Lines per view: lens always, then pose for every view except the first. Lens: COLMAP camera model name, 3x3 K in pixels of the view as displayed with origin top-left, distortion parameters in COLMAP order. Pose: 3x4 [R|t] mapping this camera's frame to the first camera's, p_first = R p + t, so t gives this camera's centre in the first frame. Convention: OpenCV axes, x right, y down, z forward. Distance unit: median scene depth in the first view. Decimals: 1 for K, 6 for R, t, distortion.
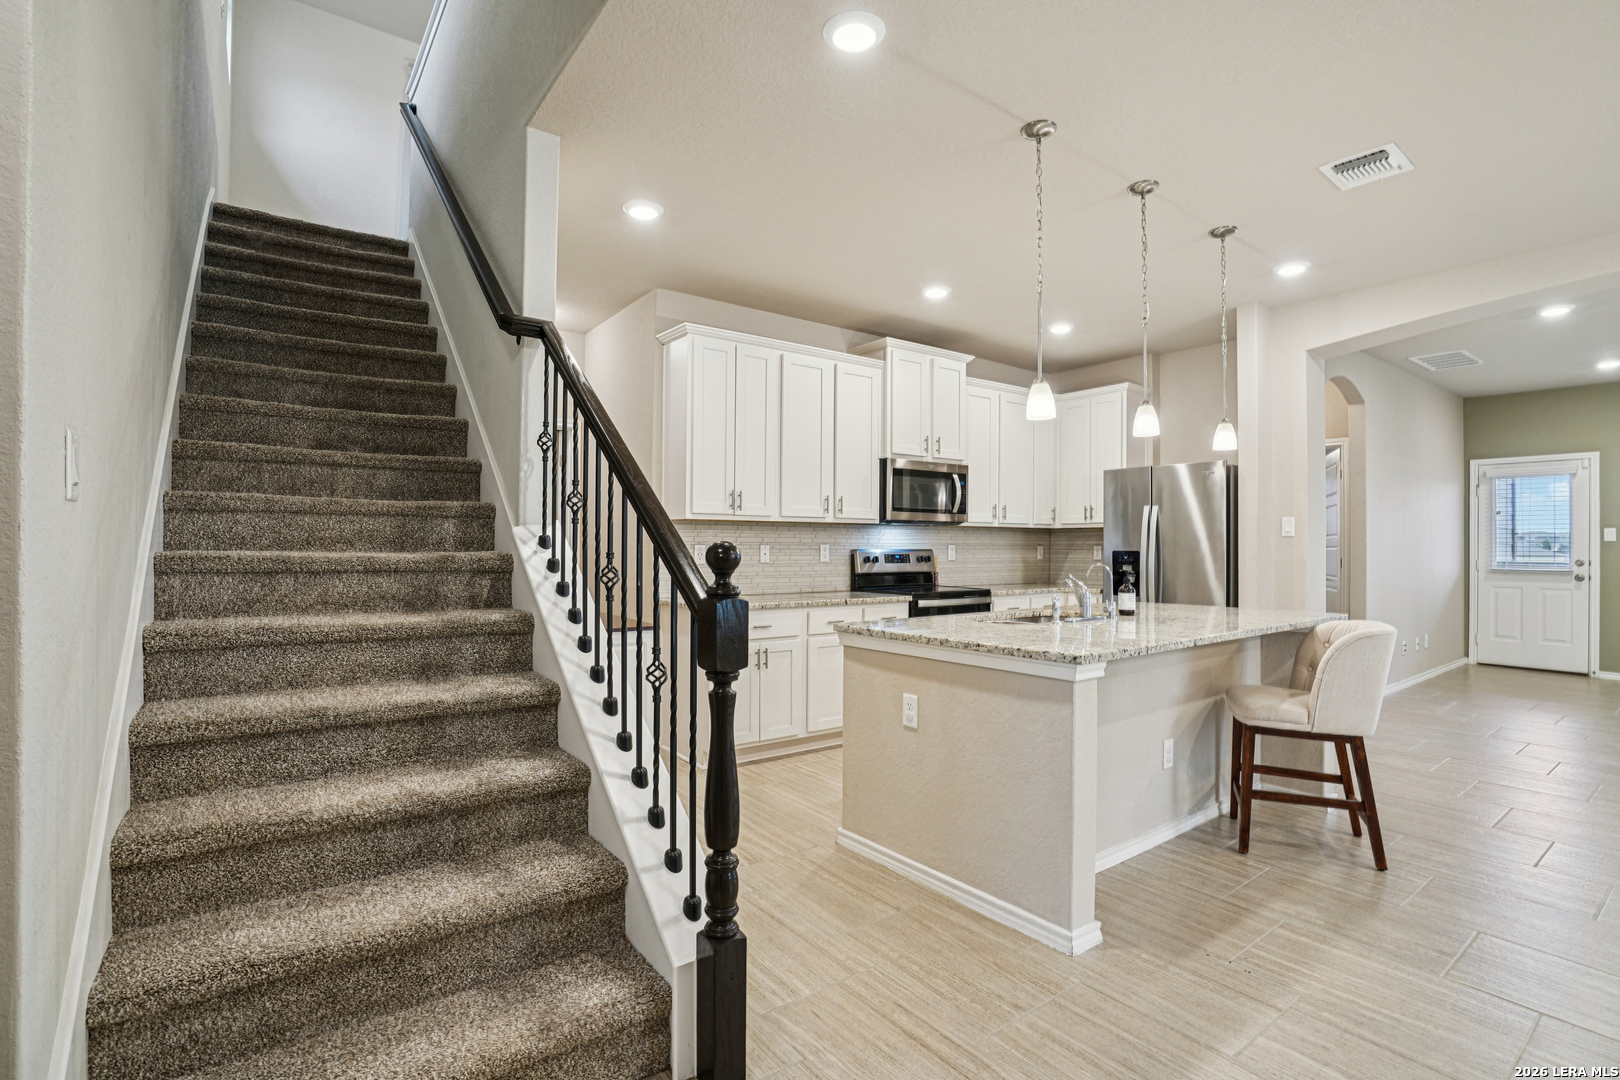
lens RADIAL K [[757.1, 0, 810.0], [0, 757.1, 540.0], [0, 0, 1]] dist [-0.070768, 0.022520]
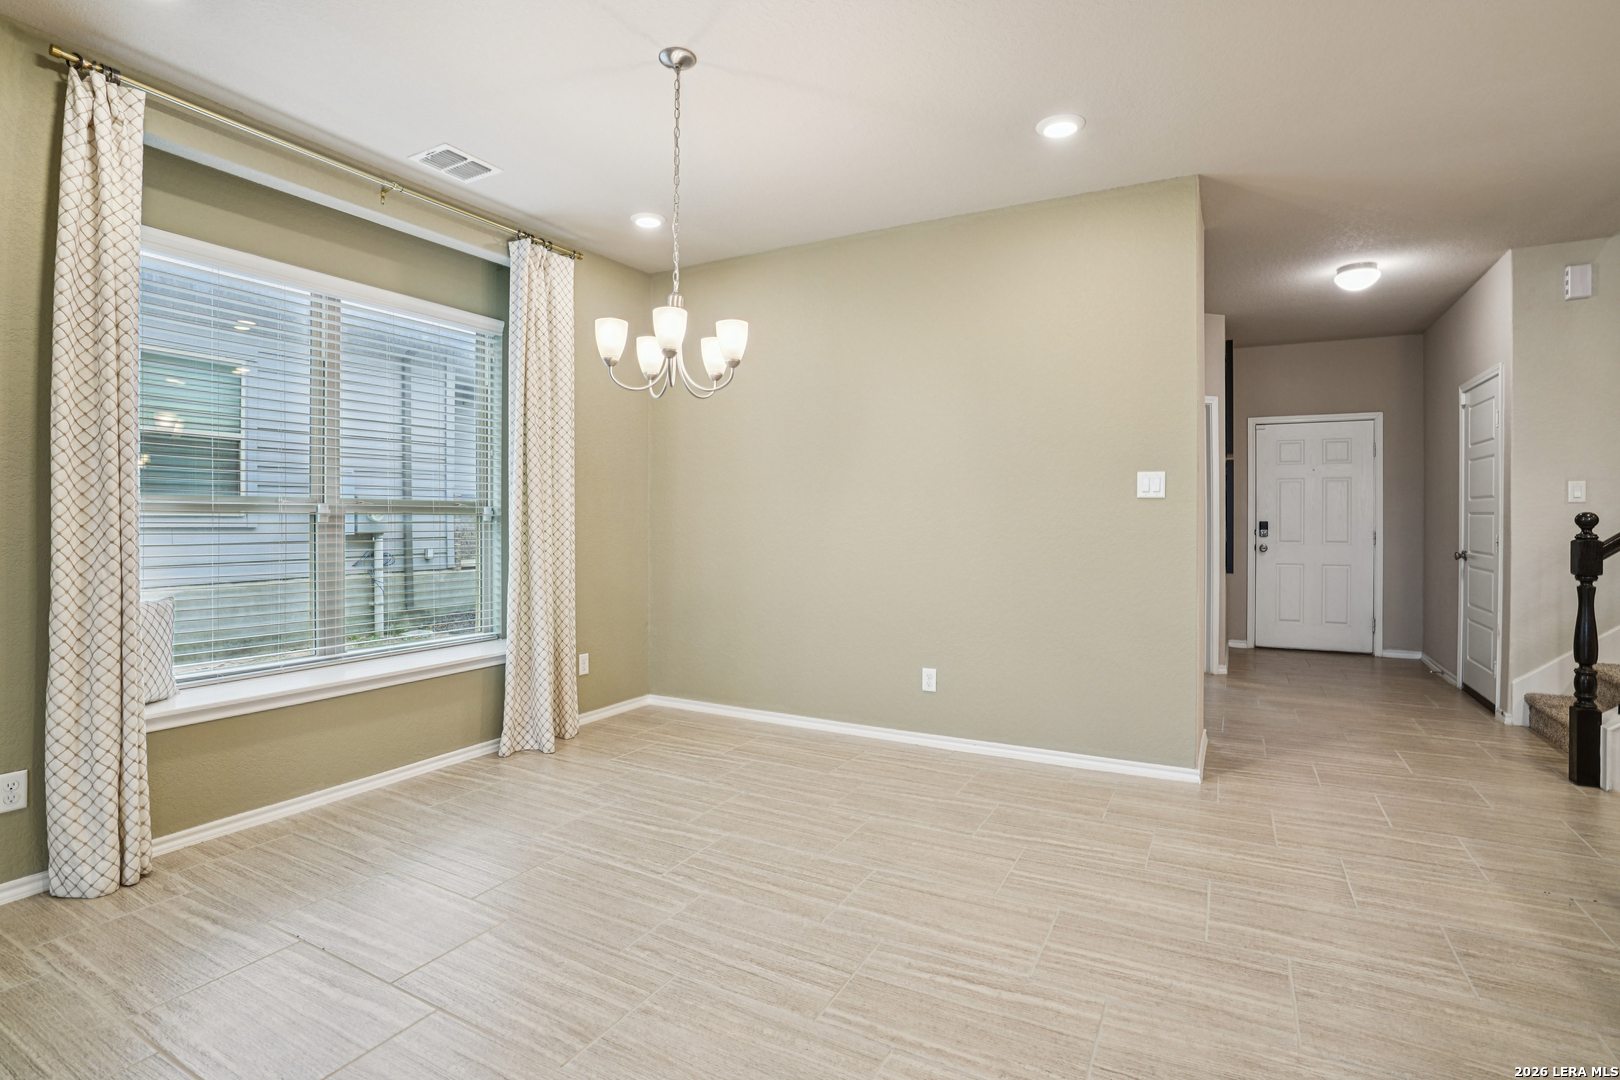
lens RADIAL K [[773.1, 0, 812.1], [0, 773.1, 521.5], [0, 0, 1]] dist [-0.056050, 0.020398]
pose [[-0.904477, -0.005003, -0.426493, 0.809332], [-0.003005, 0.999981, -0.005358, 0.013729], [0.426512, -0.003564, -0.904475, 0.597024]]
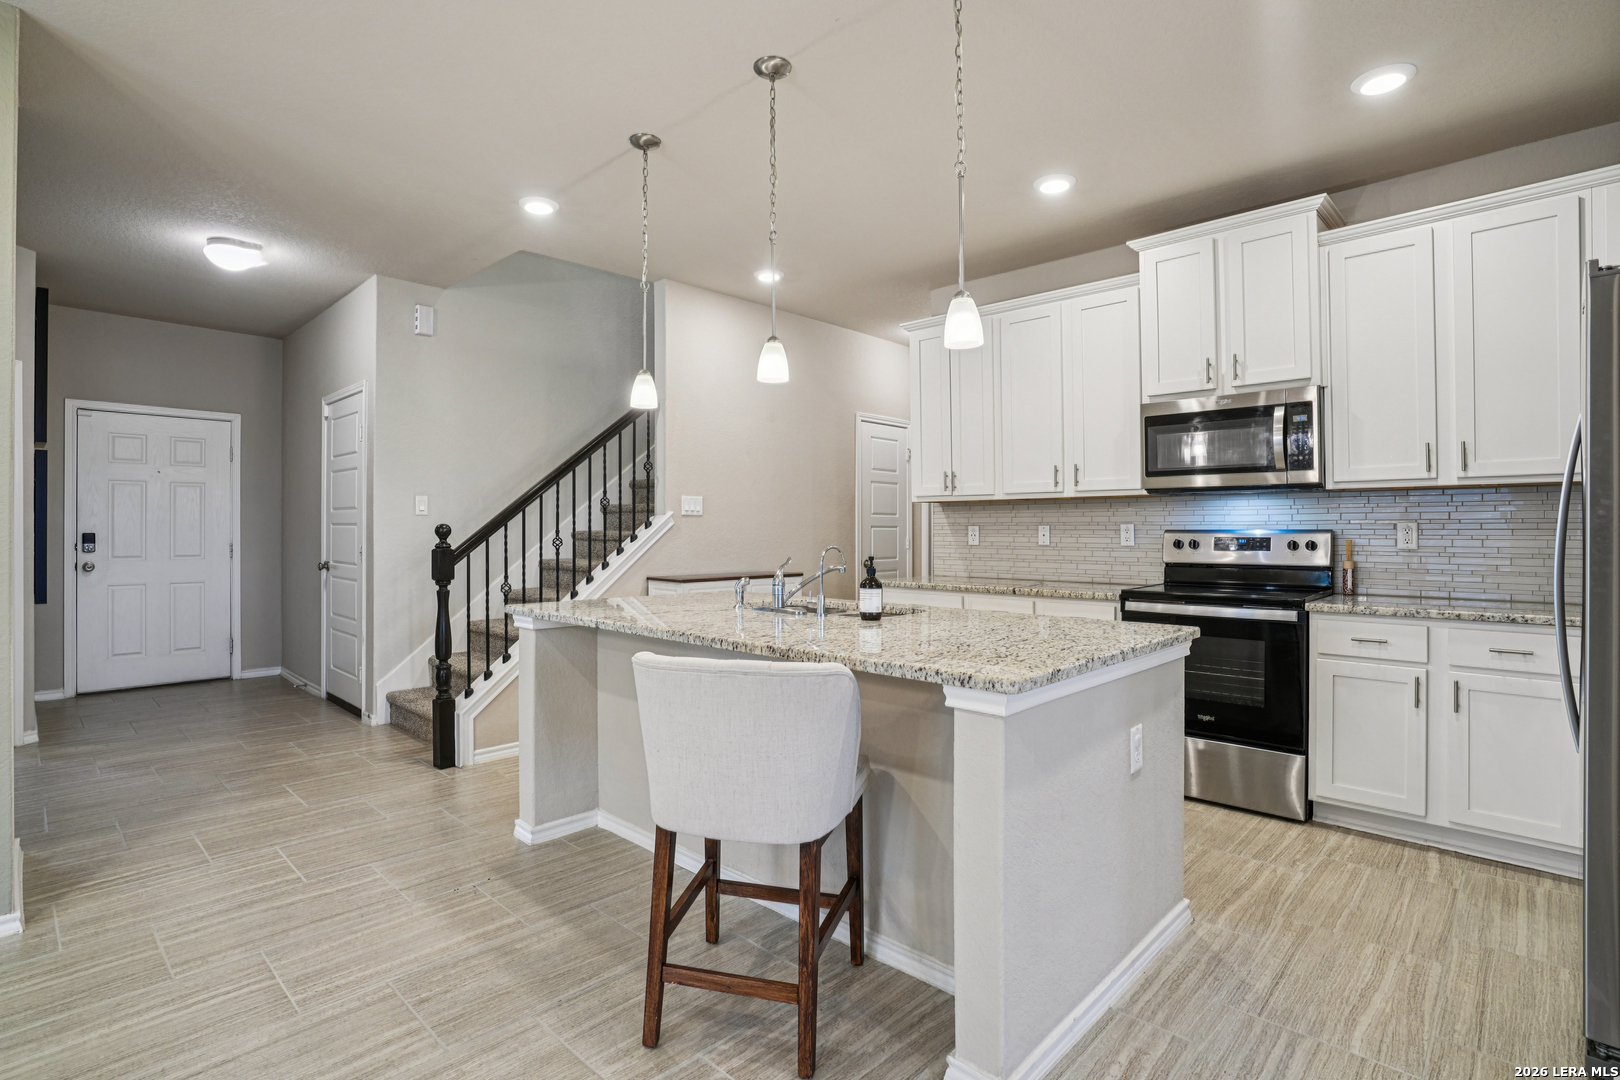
lens RADIAL K [[785.8, 0, 801.9], [0, 785.8, 525.9], [0, 0, 1]] dist [-0.058130, 0.024015]
pose [[0.179907, -0.009663, -0.983636, 0.734849], [0.008519, 0.999930, -0.008265, 0.011310], [0.983647, -0.006892, 0.179977, 0.509909]]
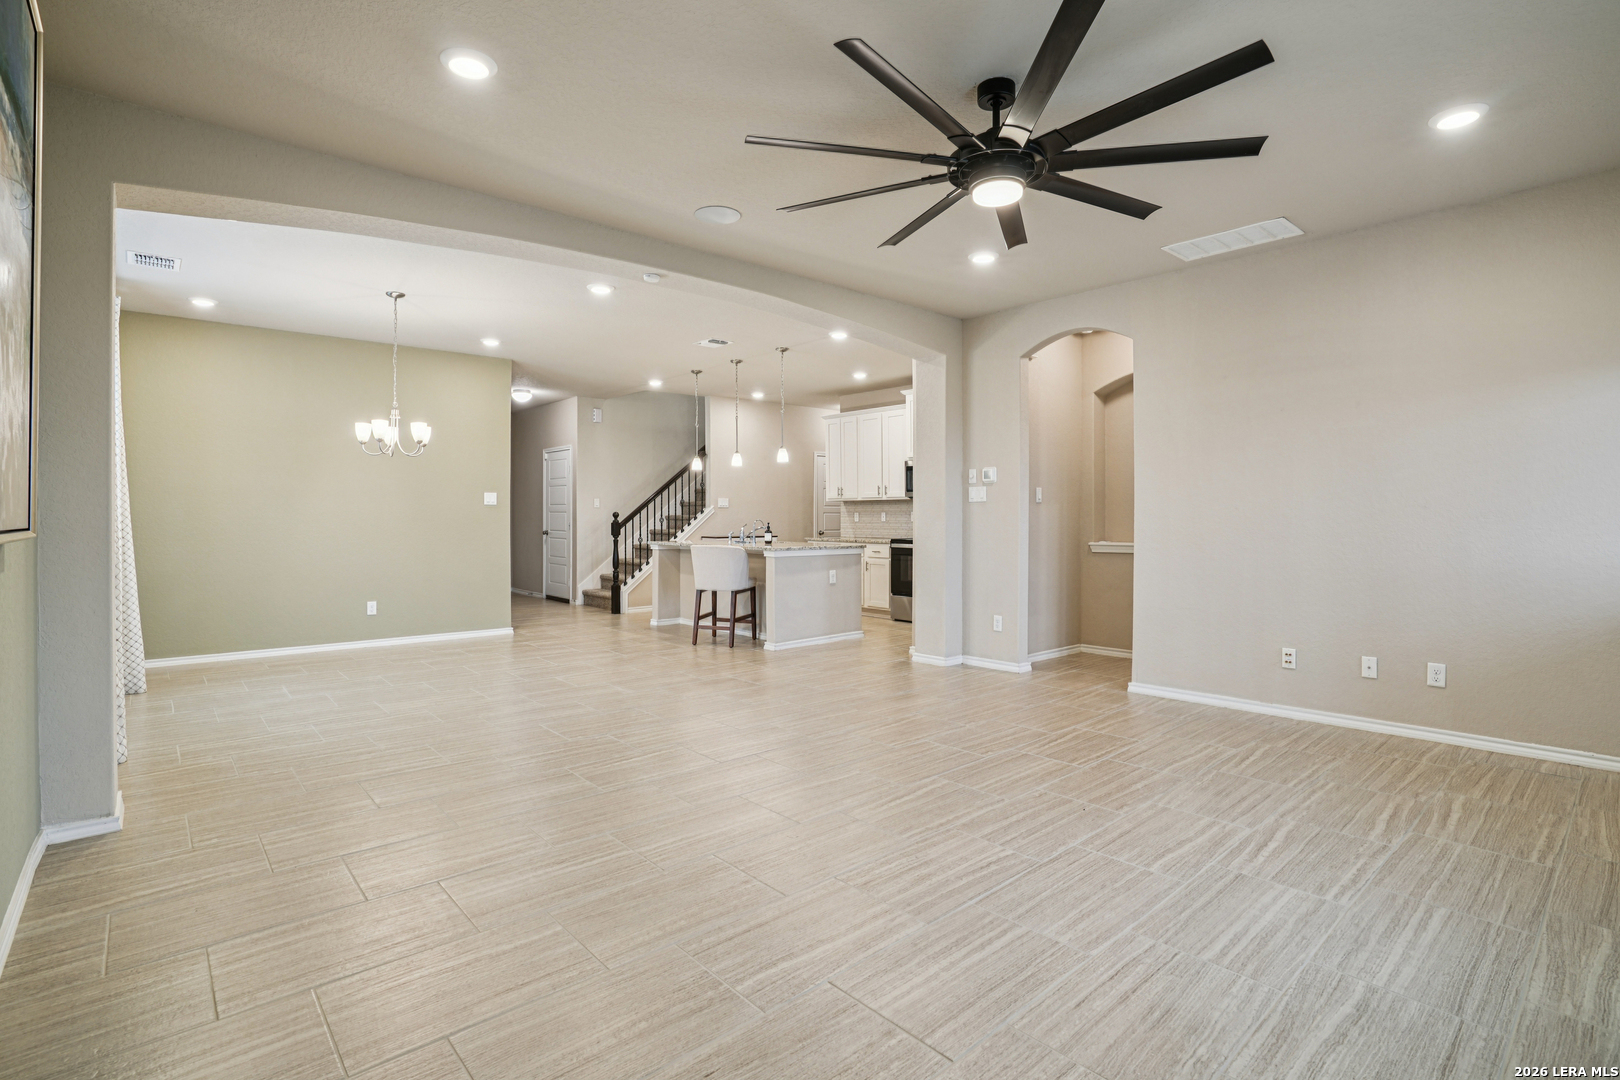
lens RADIAL K [[773.1, 0, 812.1], [0, 773.1, 521.5], [0, 0, 1]] dist [-0.056050, 0.020398]
pose [[0.104601, 0.003224, -0.994509, 1.727310], [0.008293, 0.999957, 0.004114, 0.018696], [0.994480, -0.008678, 0.104570, 0.568090]]
